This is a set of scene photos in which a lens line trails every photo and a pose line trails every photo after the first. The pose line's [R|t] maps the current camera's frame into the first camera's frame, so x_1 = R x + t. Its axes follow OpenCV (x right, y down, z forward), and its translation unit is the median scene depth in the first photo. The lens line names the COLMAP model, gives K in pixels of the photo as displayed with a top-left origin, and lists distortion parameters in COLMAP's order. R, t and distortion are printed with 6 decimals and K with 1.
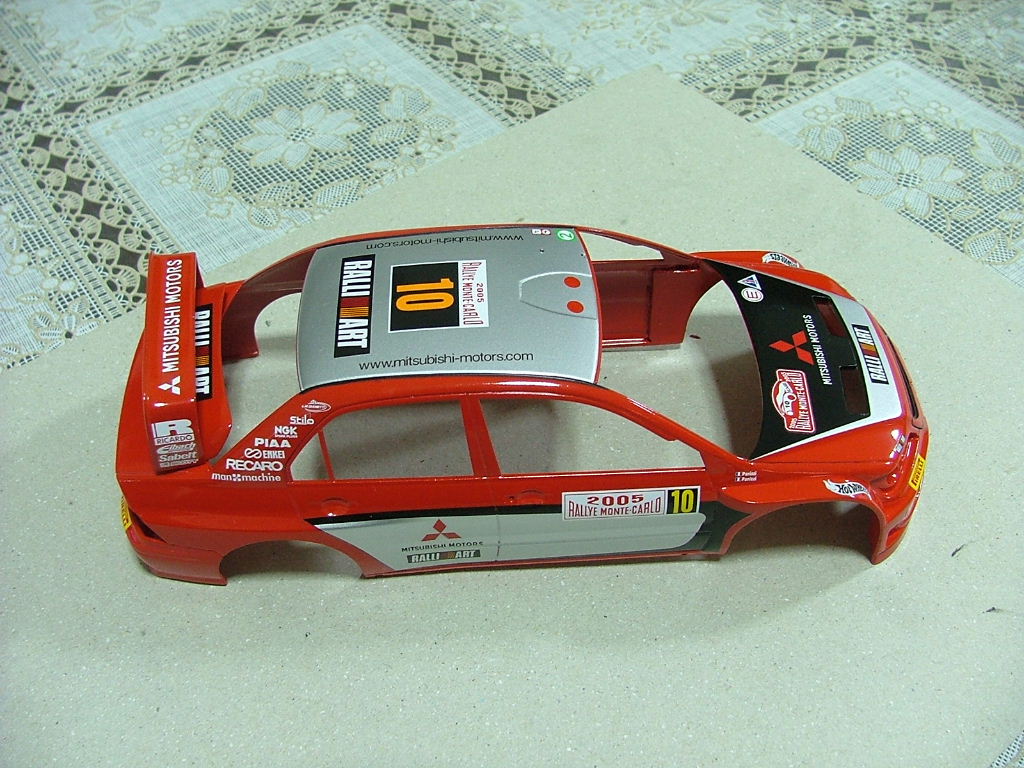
lens RADIAL K [[1144.0, 0, 512.0], [0, 1144.0, 384.0], [0, 0, 1]] dist [-0.183851, 0.008513]
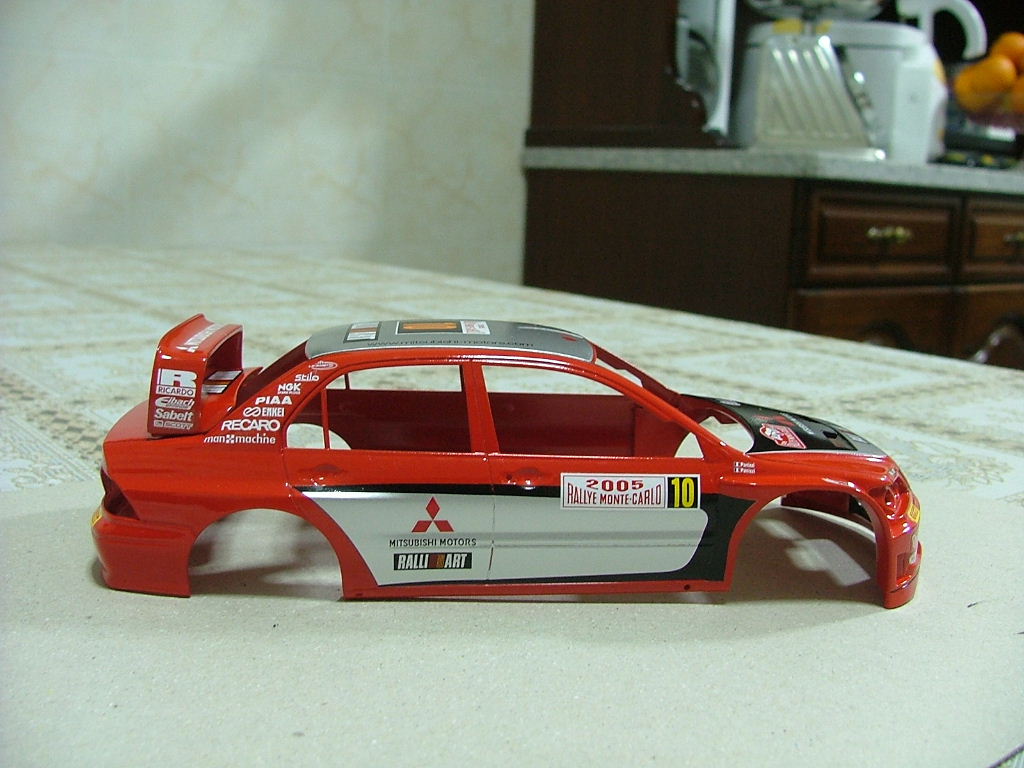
lens RADIAL K [[1144.0, 0, 512.0], [0, 1144.0, 384.0], [0, 0, 1]] dist [-0.183851, 0.008513]
pose [[0.998160, 0.044298, 0.041401, -0.041392], [-0.010743, 0.801220, -0.598273, 0.612365], [-0.059674, 0.596727, 0.800222, 0.168693]]
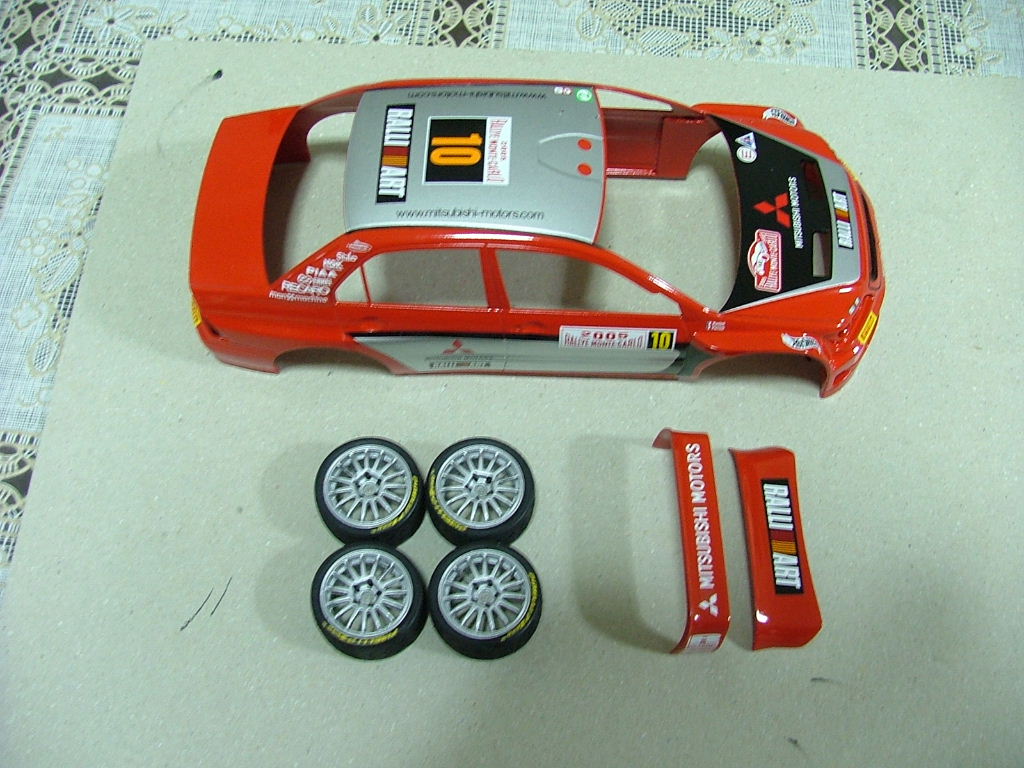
lens RADIAL K [[1144.0, 0, 512.0], [0, 1144.0, 384.0], [0, 0, 1]] dist [-0.183851, 0.008513]
pose [[0.996841, 0.076290, -0.022082, 0.024041], [-0.067485, 0.960220, 0.270967, -0.166475], [0.041875, -0.268621, 0.962335, -0.171211]]
